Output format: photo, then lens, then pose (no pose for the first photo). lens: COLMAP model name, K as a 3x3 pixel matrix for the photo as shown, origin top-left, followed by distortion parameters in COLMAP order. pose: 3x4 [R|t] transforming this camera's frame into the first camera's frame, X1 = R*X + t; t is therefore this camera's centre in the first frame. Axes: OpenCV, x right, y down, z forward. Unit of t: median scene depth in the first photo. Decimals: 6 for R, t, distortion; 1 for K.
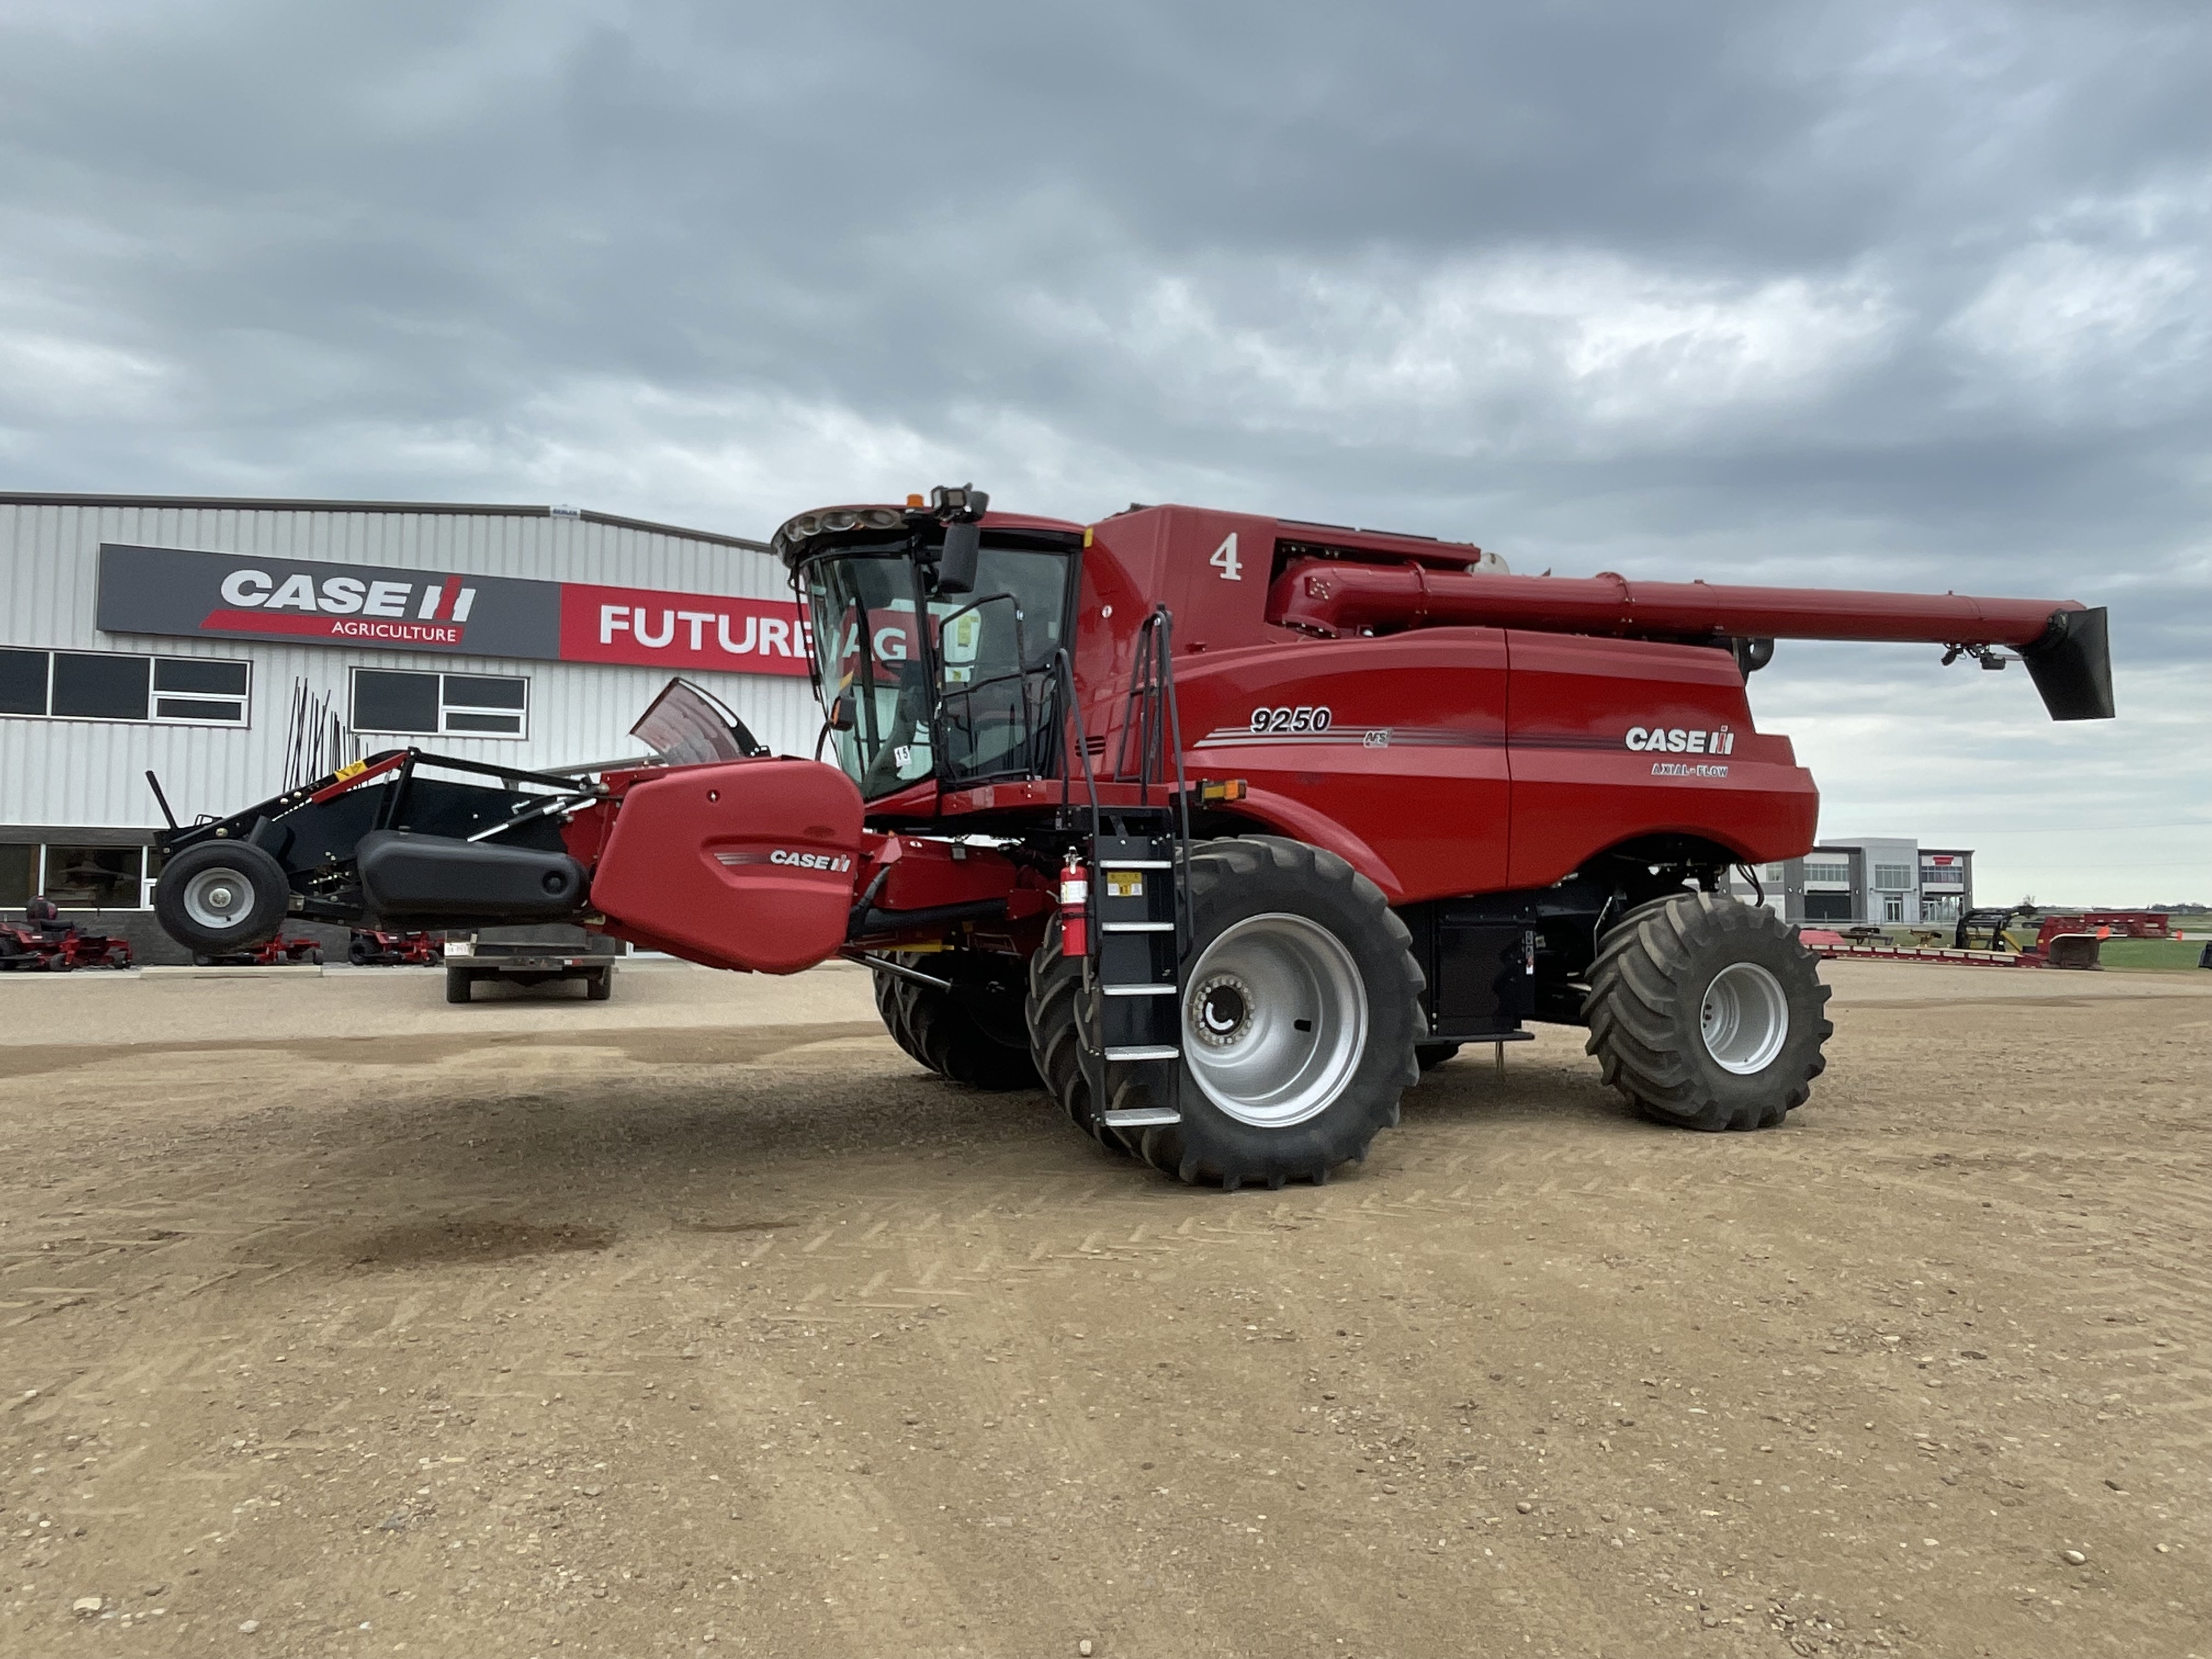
lens RADIAL K [[1356.4, 0, 1106.0], [0, 1356.4, 829.5], [0, 0, 1]] dist [-0.022983, 0.000893]
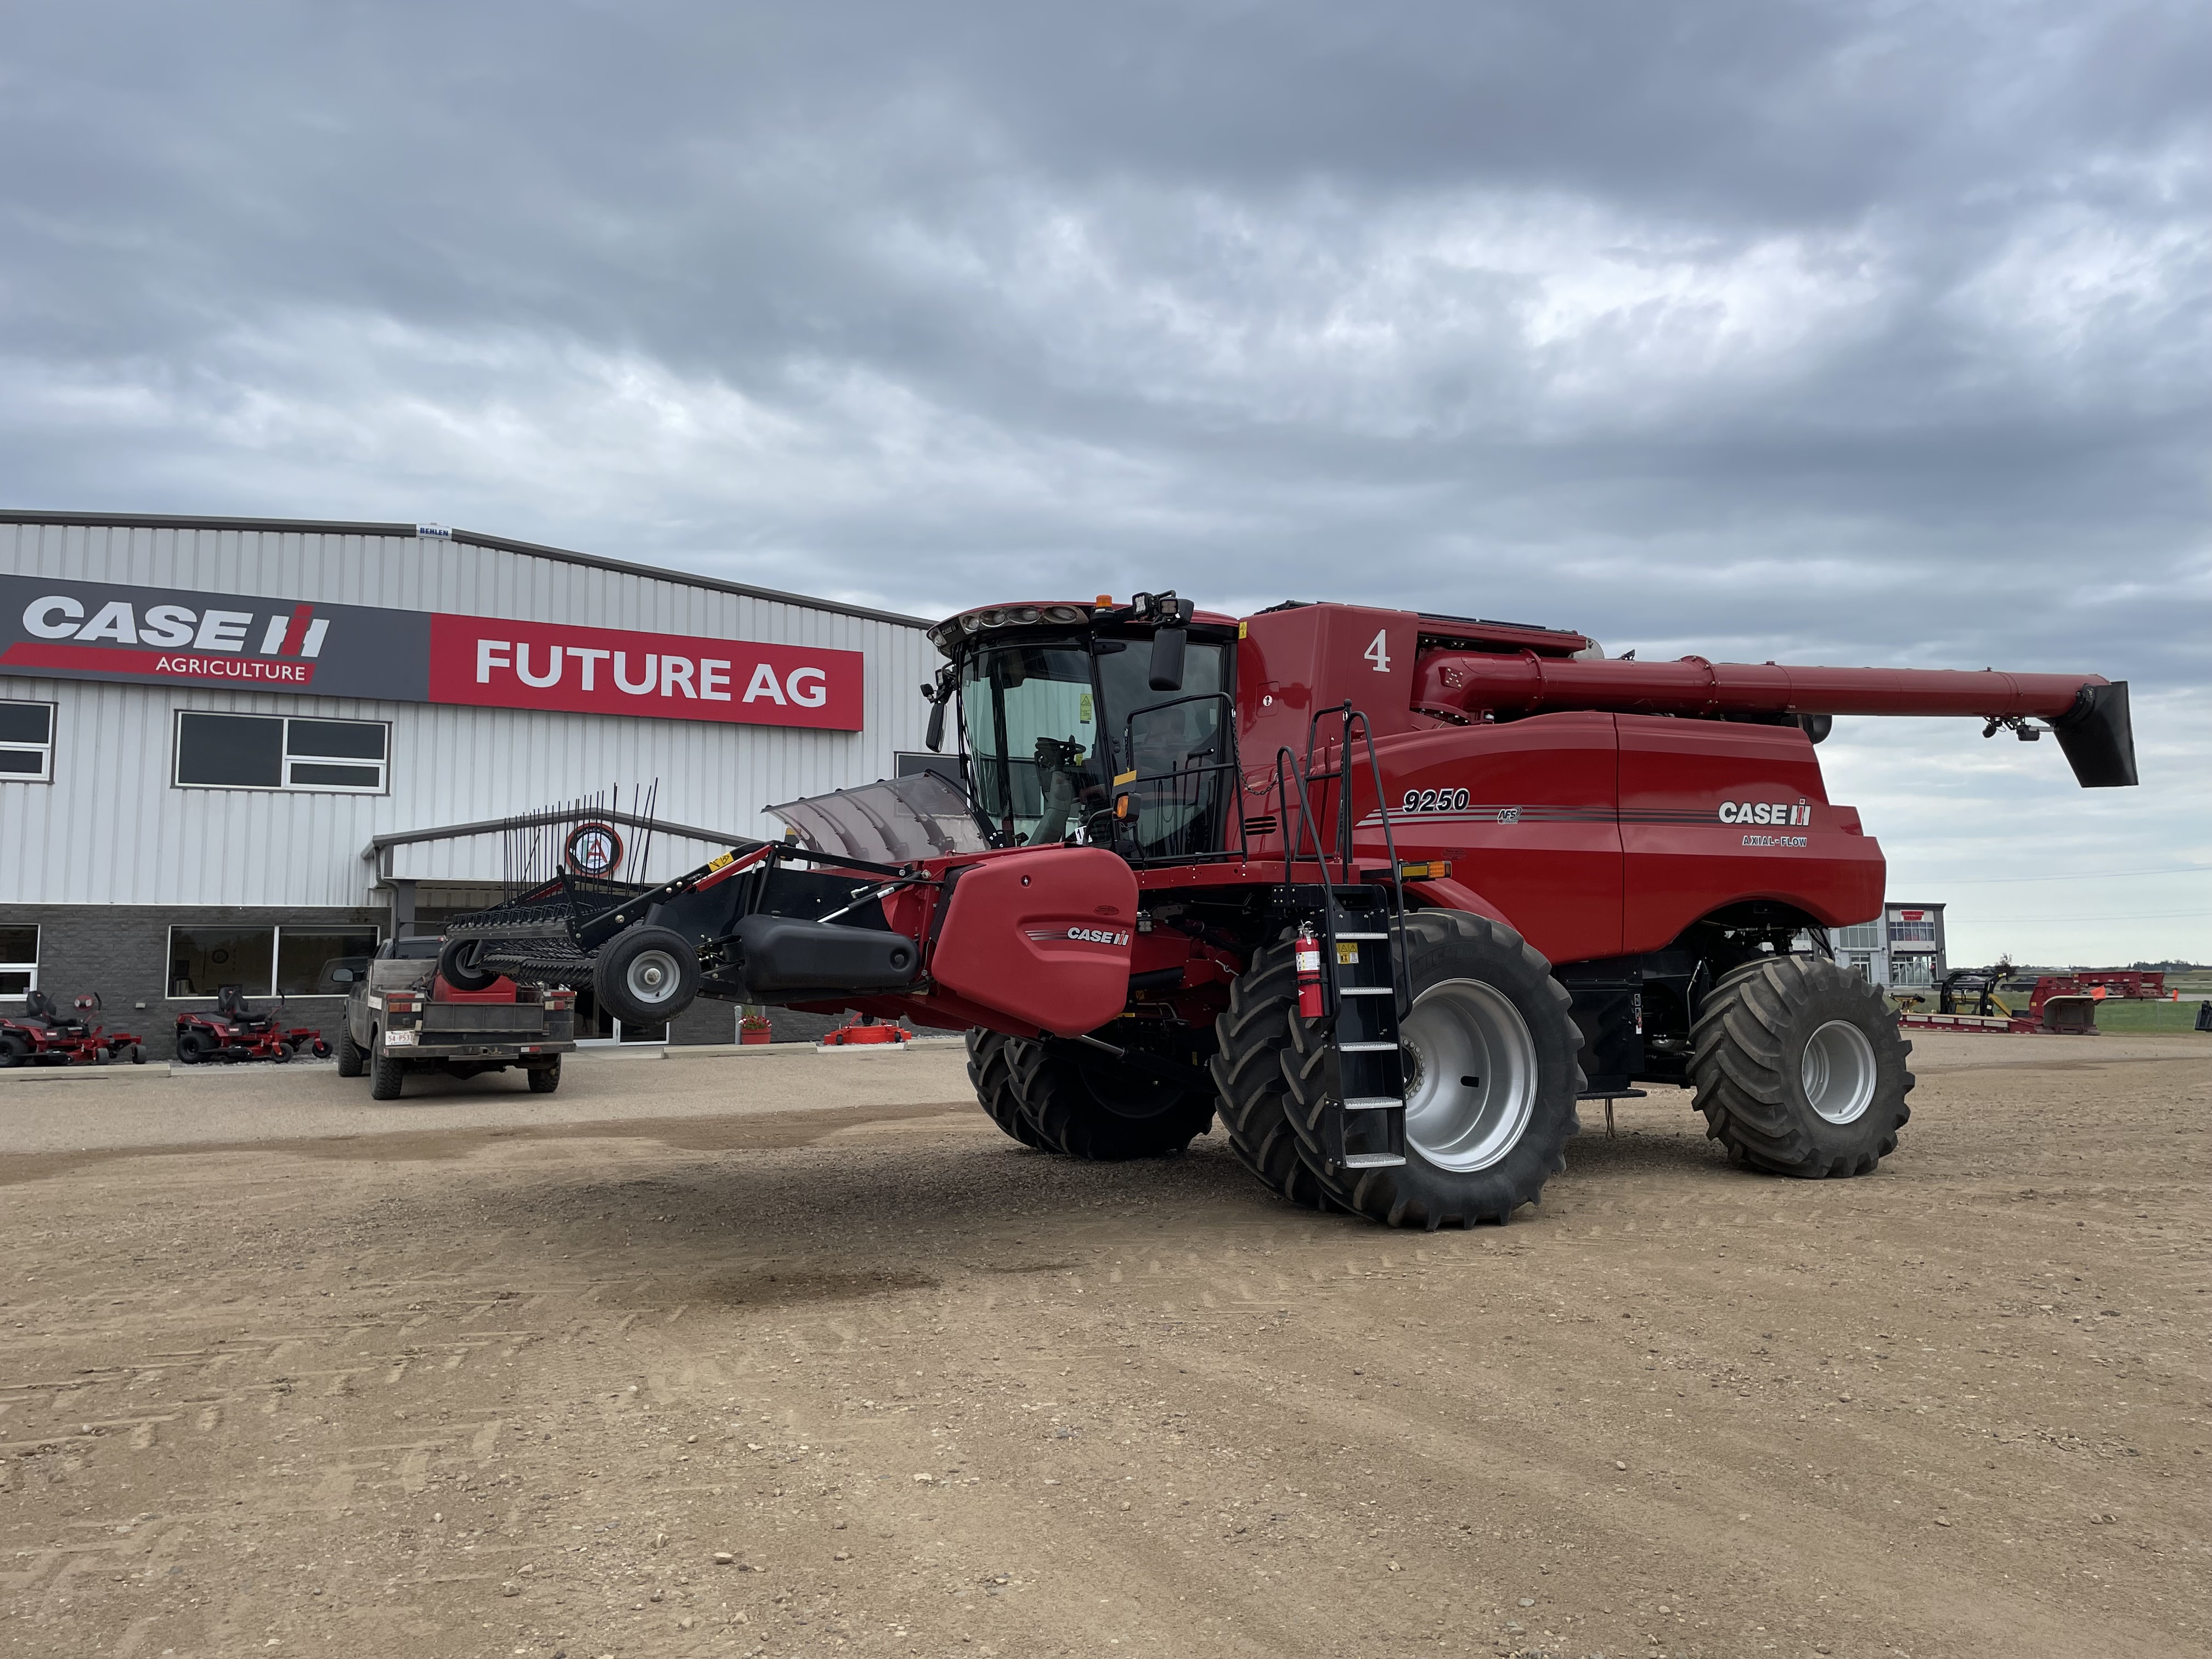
lens RADIAL K [[1656.5, 0, 1106.0], [0, 1656.5, 829.5], [0, 0, 1]] dist [0.008424, -0.062212]
pose [[0.996910, -0.006117, 0.078309, -0.210457], [0.008944, 0.999319, -0.035802, -0.011338], [-0.078037, 0.036392, 0.996286, -0.273552]]
